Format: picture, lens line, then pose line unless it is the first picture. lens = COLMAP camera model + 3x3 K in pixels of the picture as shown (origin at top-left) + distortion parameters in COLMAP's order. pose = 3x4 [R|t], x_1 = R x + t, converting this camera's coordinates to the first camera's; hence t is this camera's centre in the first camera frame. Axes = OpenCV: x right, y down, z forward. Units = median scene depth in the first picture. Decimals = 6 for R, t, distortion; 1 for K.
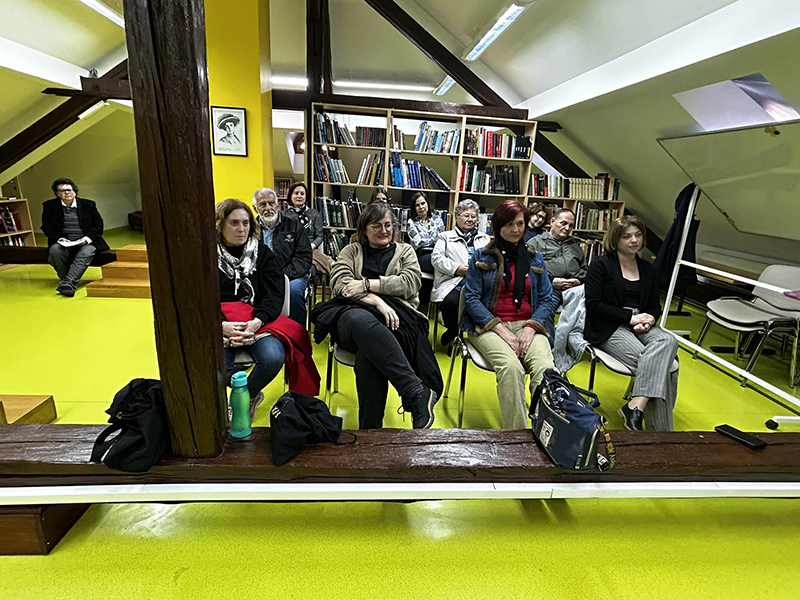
lens RADIAL K [[426.9, 0, 399.2], [0, 426.9, 299.0], [0, 0, 1]] dist [-0.000075, -0.001945]
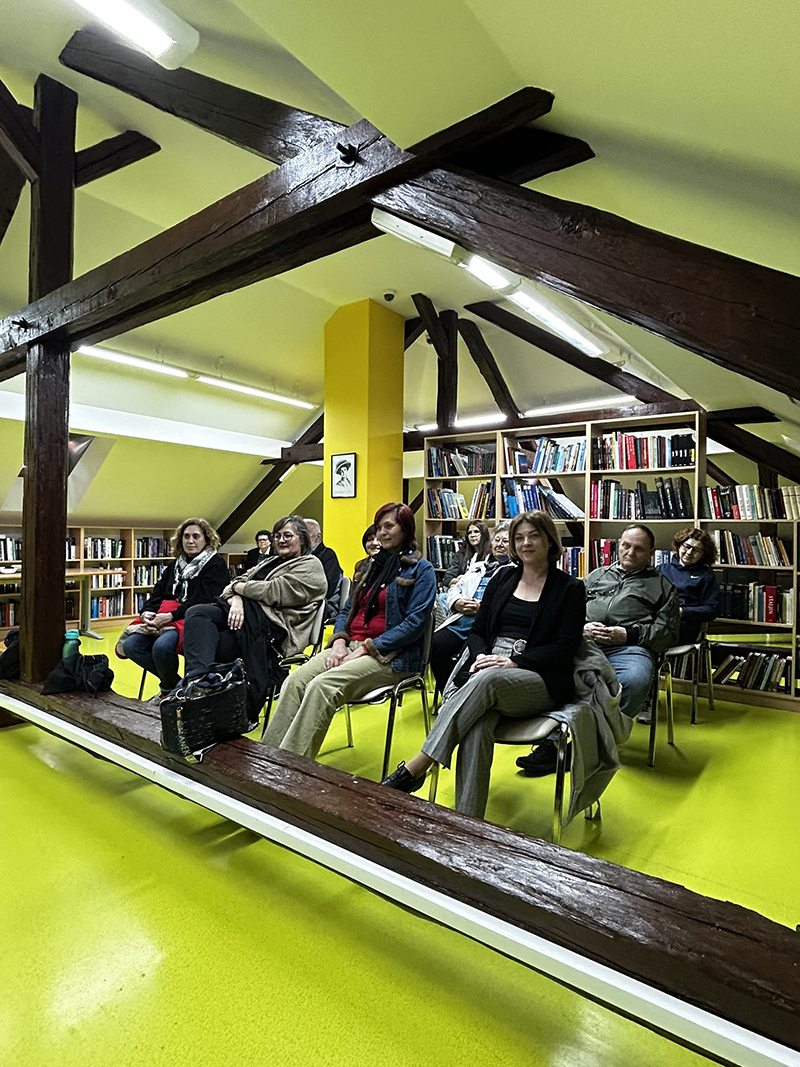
lens RADIAL K [[587.1, 0, 396.1], [0, 587.1, 534.4], [0, 0, 1]] dist [0.000218, 0.000088]
pose [[0.744996, -0.047718, -0.665360, 0.567082], [-0.154293, 0.958064, -0.241470, 0.062412], [0.648979, 0.282555, 0.706391, 0.099252]]
